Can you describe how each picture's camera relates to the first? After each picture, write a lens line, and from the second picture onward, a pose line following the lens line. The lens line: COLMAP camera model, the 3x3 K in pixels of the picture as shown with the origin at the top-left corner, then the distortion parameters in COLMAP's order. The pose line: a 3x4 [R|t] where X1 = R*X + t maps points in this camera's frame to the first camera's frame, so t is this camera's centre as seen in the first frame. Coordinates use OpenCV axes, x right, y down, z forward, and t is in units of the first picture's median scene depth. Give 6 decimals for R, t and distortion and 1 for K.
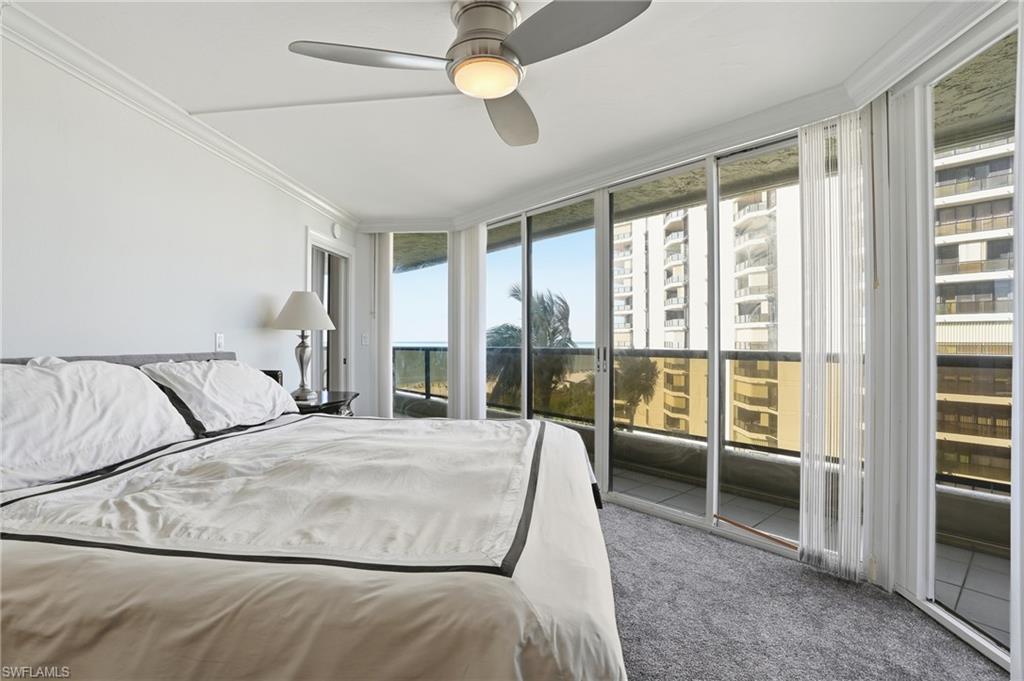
lens RADIAL K [[474.7, 0, 514.6], [0, 474.7, 339.0], [0, 0, 1]] dist [-0.071751, 0.025942]
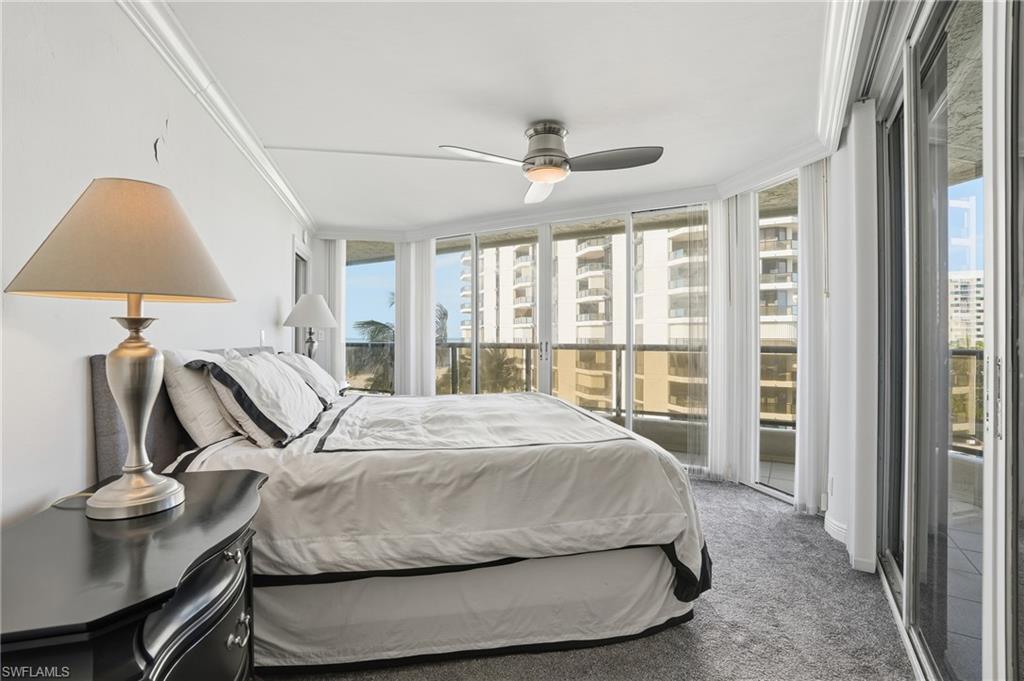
lens RADIAL K [[473.7, 0, 510.3], [0, 473.7, 337.2], [0, 0, 1]] dist [-0.073538, 0.024662]
pose [[0.951873, 0.001432, 0.306491, -0.251211], [-0.002739, 0.999989, 0.003836, -0.001150], [-0.306482, -0.004491, 0.951866, -0.192762]]
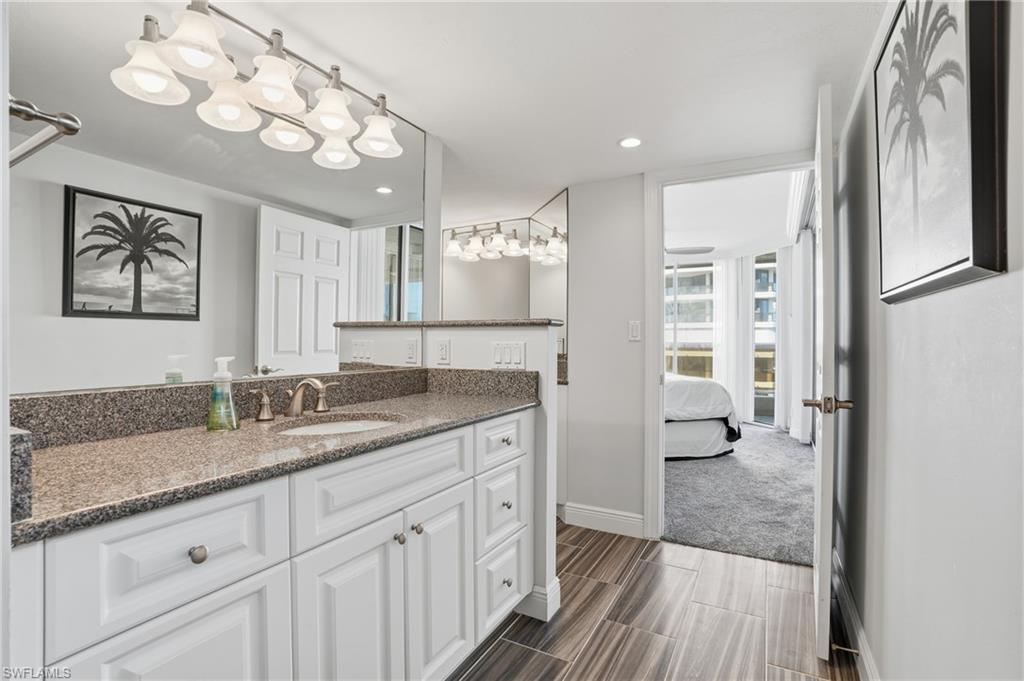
lens RADIAL K [[473.7, 0, 510.3], [0, 473.7, 337.2], [0, 0, 1]] dist [-0.073538, 0.024662]
pose [[0.941232, 0.010578, 0.337596, -0.803597], [-0.010177, 0.999944, -0.002957, 0.010539], [-0.337609, -0.000653, 0.941286, -0.669070]]
